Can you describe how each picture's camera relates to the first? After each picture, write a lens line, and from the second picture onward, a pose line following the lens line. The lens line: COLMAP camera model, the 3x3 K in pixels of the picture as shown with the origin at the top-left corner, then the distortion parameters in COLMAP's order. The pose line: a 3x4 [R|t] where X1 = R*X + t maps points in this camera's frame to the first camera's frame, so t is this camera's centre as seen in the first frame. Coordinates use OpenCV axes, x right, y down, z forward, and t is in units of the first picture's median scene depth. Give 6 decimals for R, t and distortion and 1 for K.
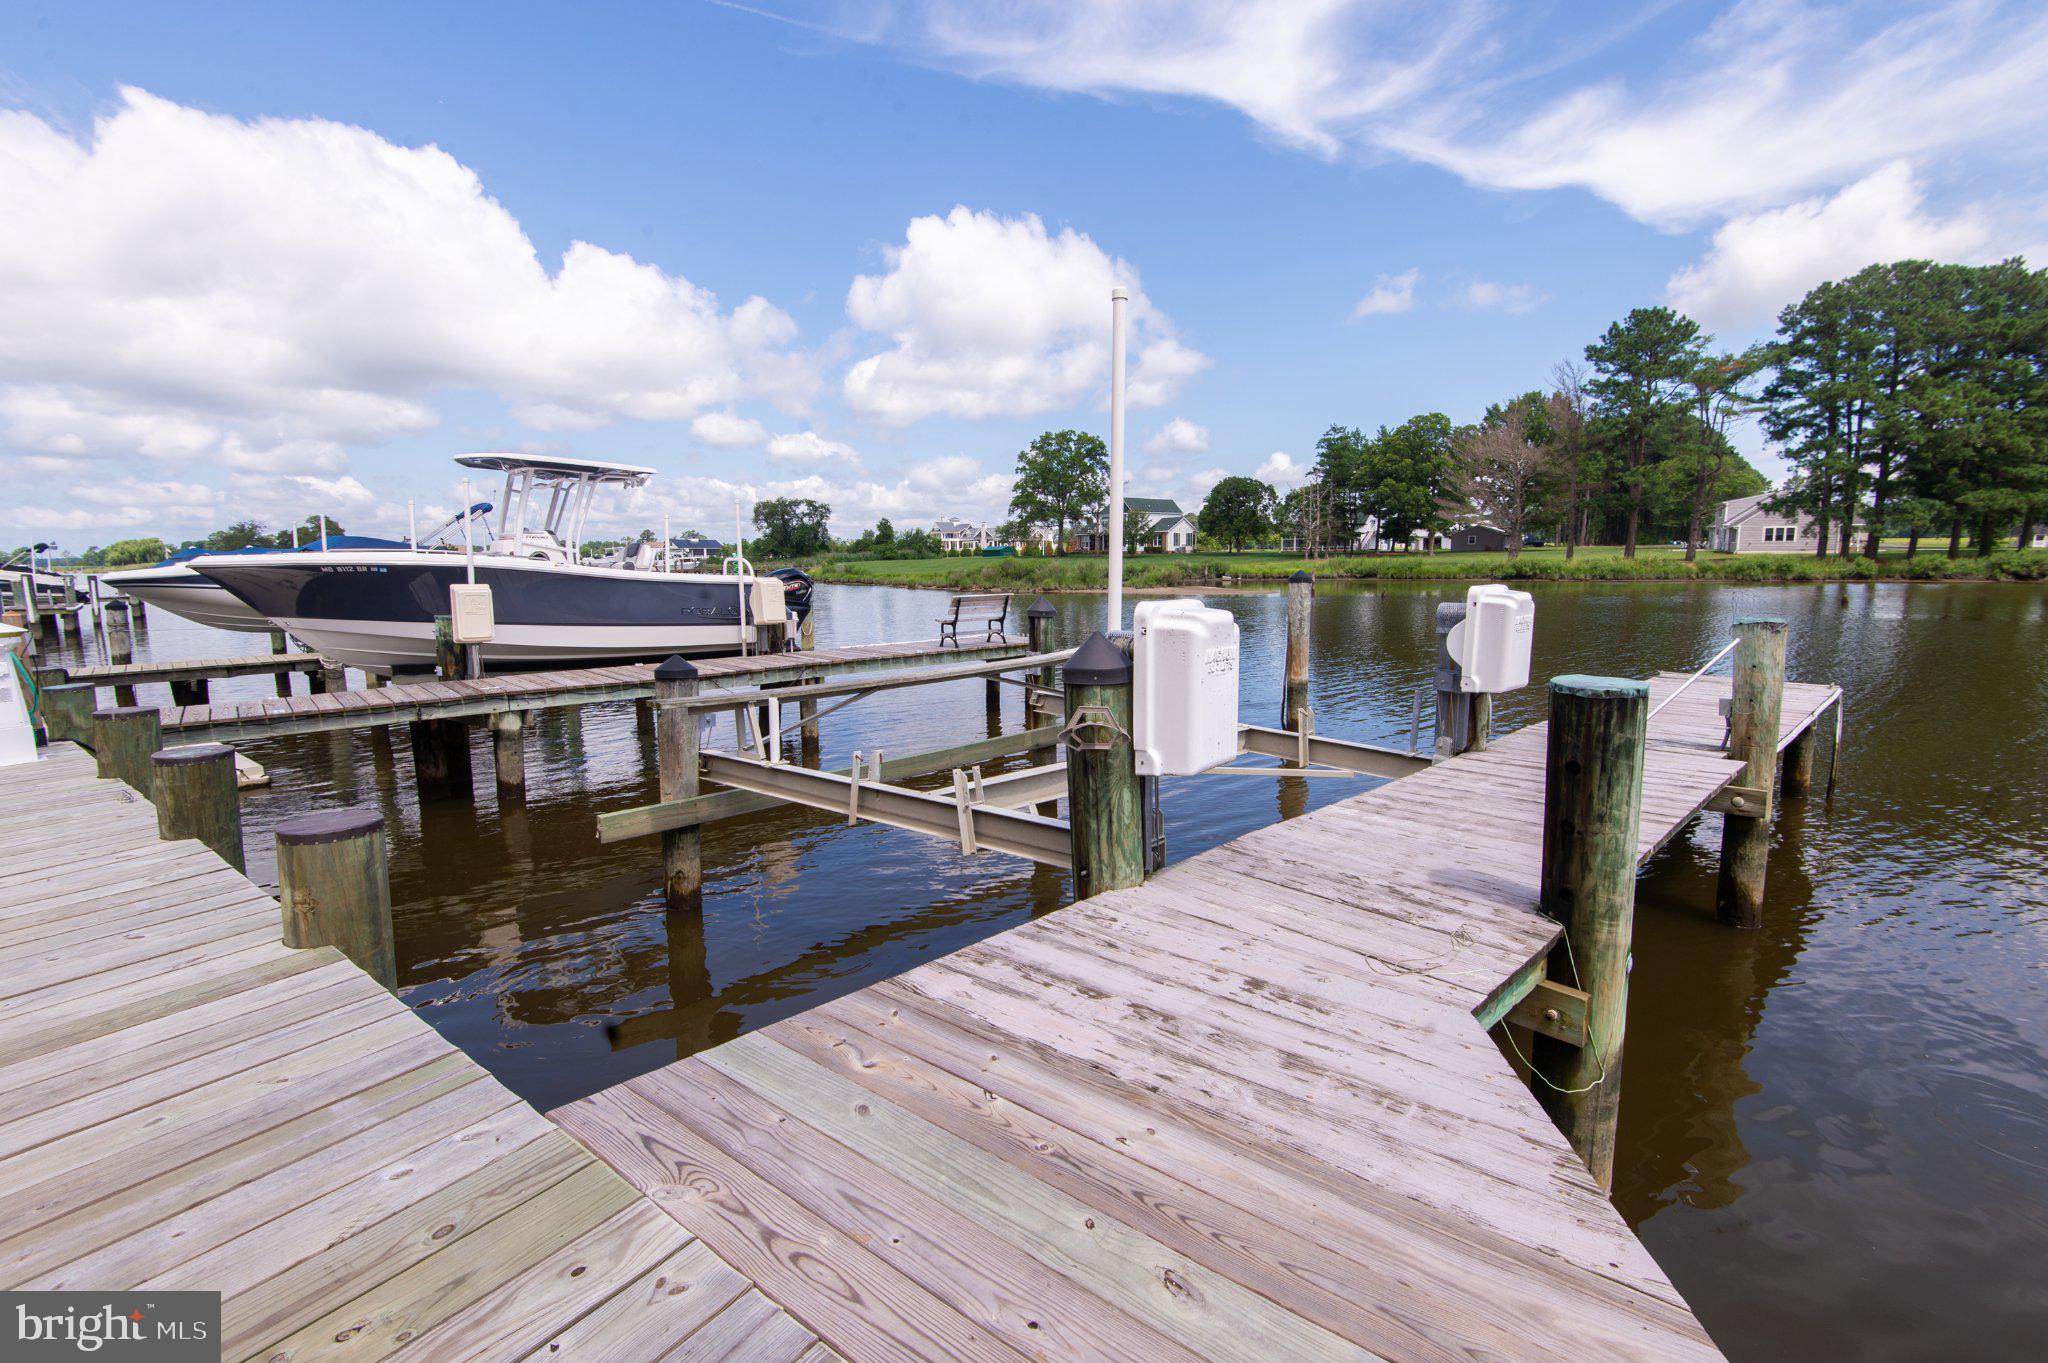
lens RADIAL K [[910.9, 0, 1030.5], [0, 910.9, 670.8], [0, 0, 1]] dist [0.018428, -0.011100]
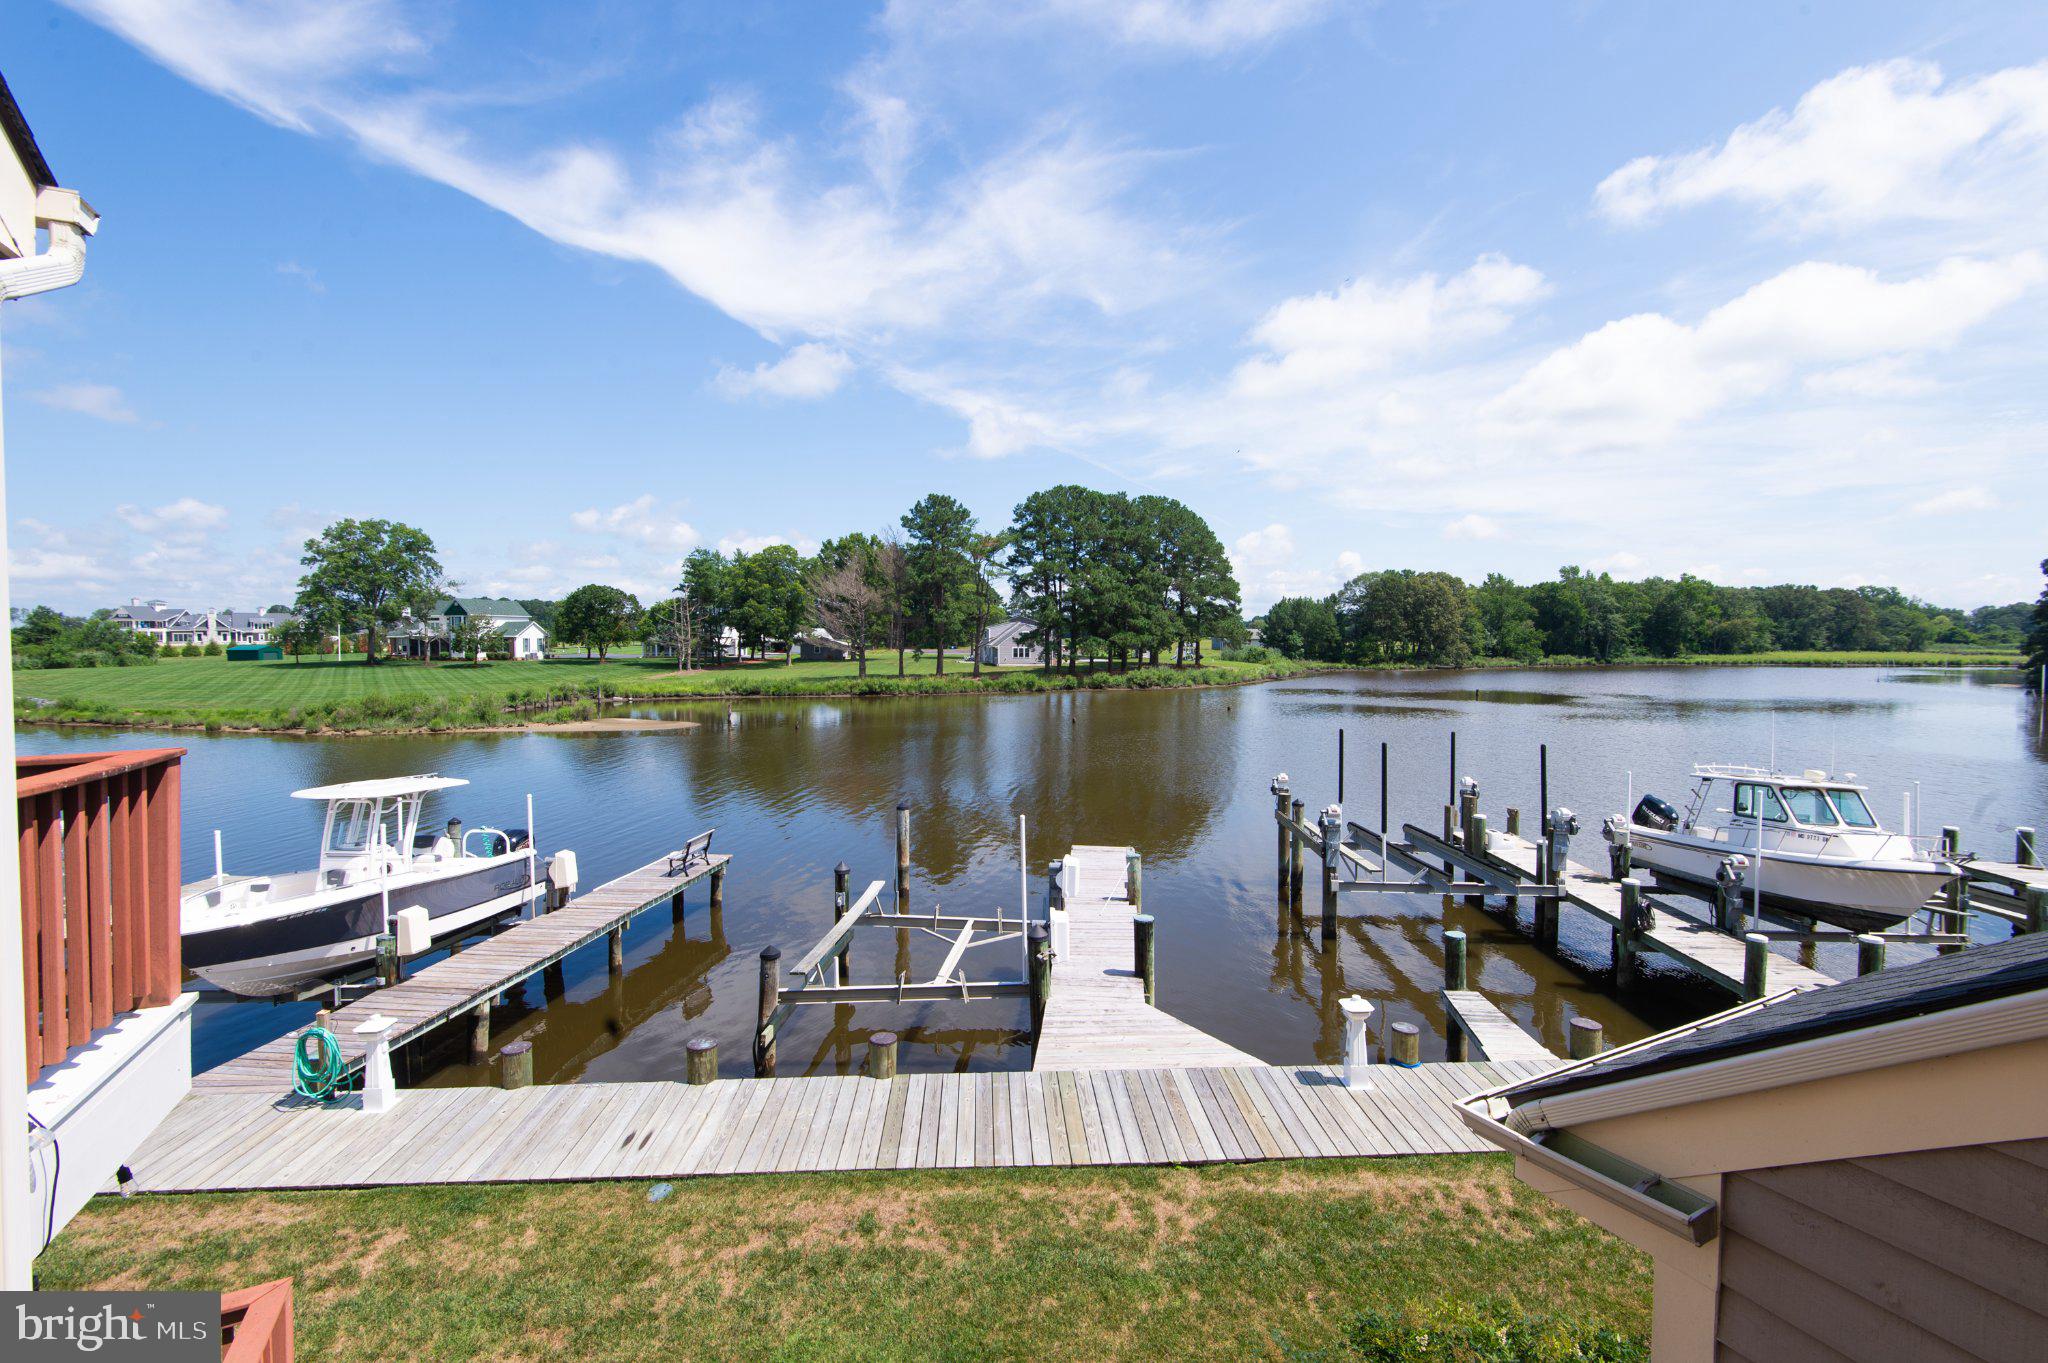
lens RADIAL K [[910.9, 0, 1026.0], [0, 910.9, 643.7], [0, 0, 1]] dist [0.018428, -0.011100]
pose [[0.760639, -0.001322, 0.649174, -0.118075], [0.077556, 0.993021, -0.088850, -0.042619], [-0.644526, 0.117930, 0.755433, -0.092594]]
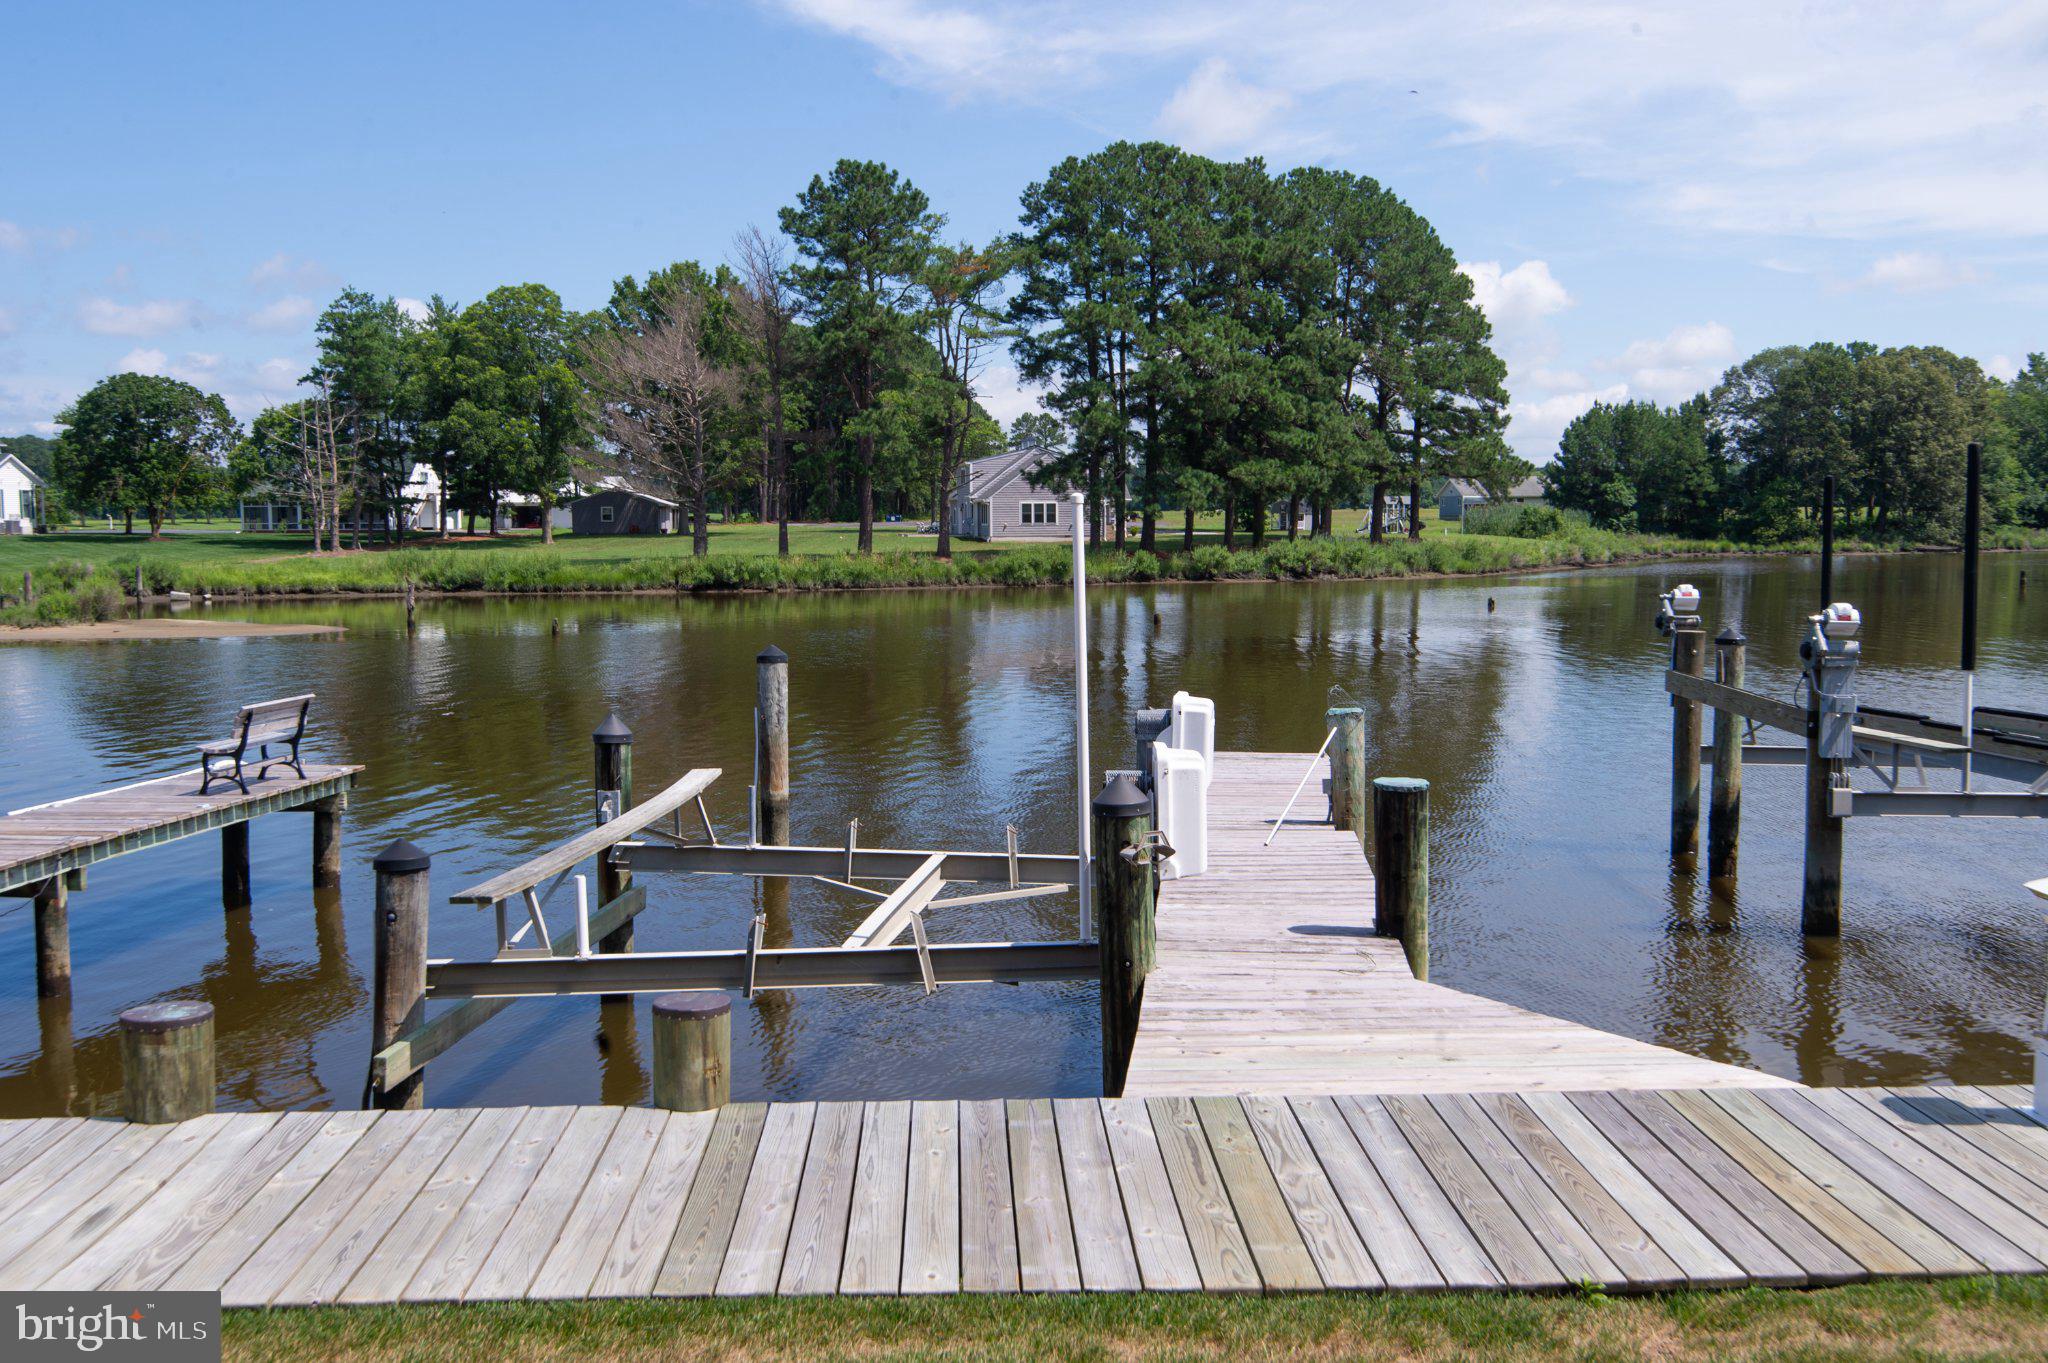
lens RADIAL K [[1873.0, 0, 1024.6], [0, 1873.0, 679.6], [0, 0, 1]] dist [0.019425, 0.000000]
pose [[0.767640, -0.052346, 0.638740, -0.090566], [0.080866, 0.996604, -0.015512, -0.007773], [-0.635759, 0.063559, 0.769267, -0.050855]]
